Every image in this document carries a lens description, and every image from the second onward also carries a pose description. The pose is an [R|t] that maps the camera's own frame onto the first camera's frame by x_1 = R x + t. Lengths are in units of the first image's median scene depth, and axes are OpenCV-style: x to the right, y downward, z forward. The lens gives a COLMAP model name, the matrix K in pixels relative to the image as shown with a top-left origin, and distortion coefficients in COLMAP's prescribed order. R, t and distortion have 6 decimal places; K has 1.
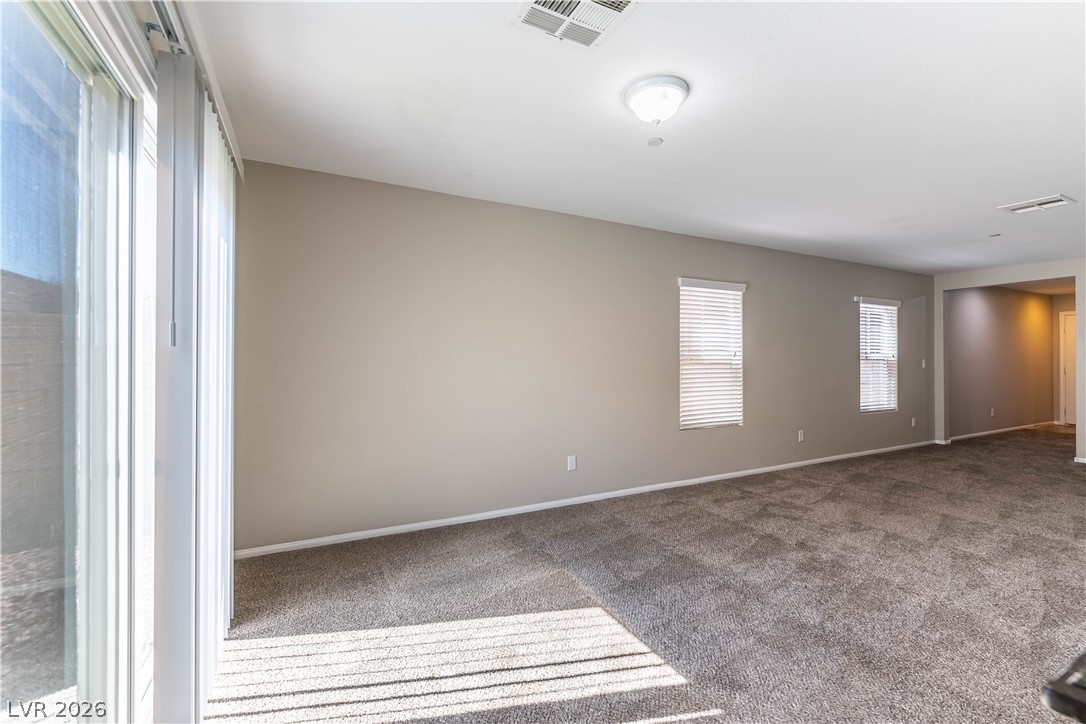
lens RADIAL K [[466.1, 0, 543.0], [0, 466.1, 362.0], [0, 0, 1]] dist [-0.000065, 0.000058]
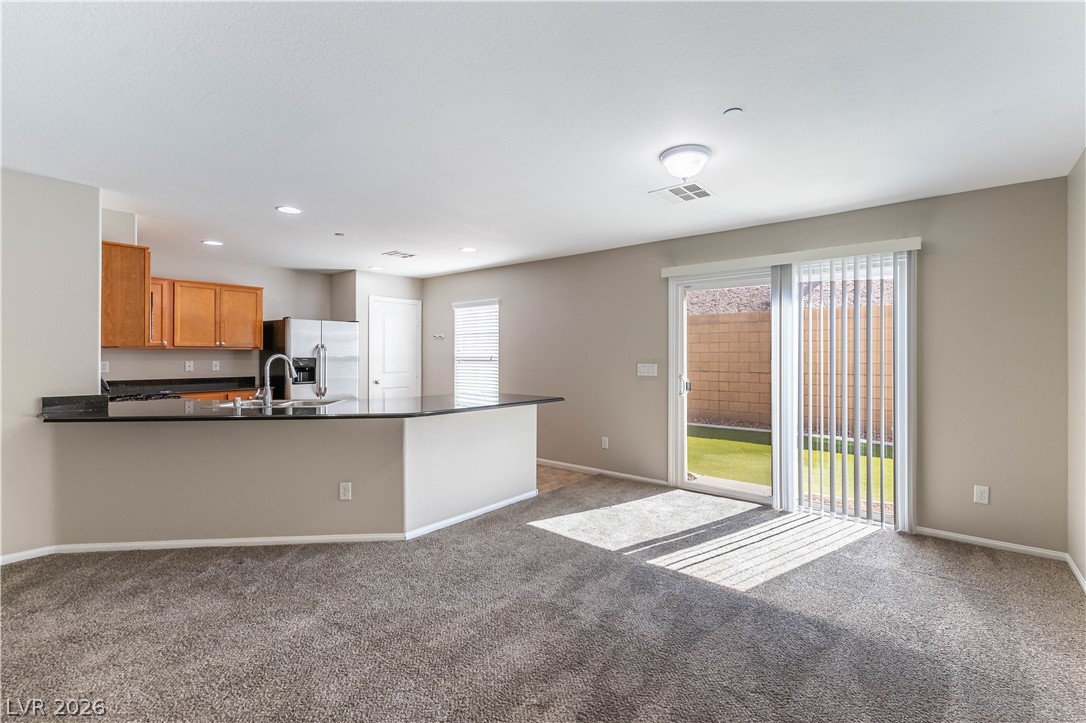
lens RADIAL K [[476.0, 0, 551.5], [0, 476.0, 361.0], [0, 0, 1]] dist [-0.001163, 0.000001]
pose [[-0.916329, 0.002670, -0.400416, 0.497387], [-0.005853, 0.999782, 0.020059, -0.022625], [0.400383, 0.020724, -0.916114, 0.918205]]
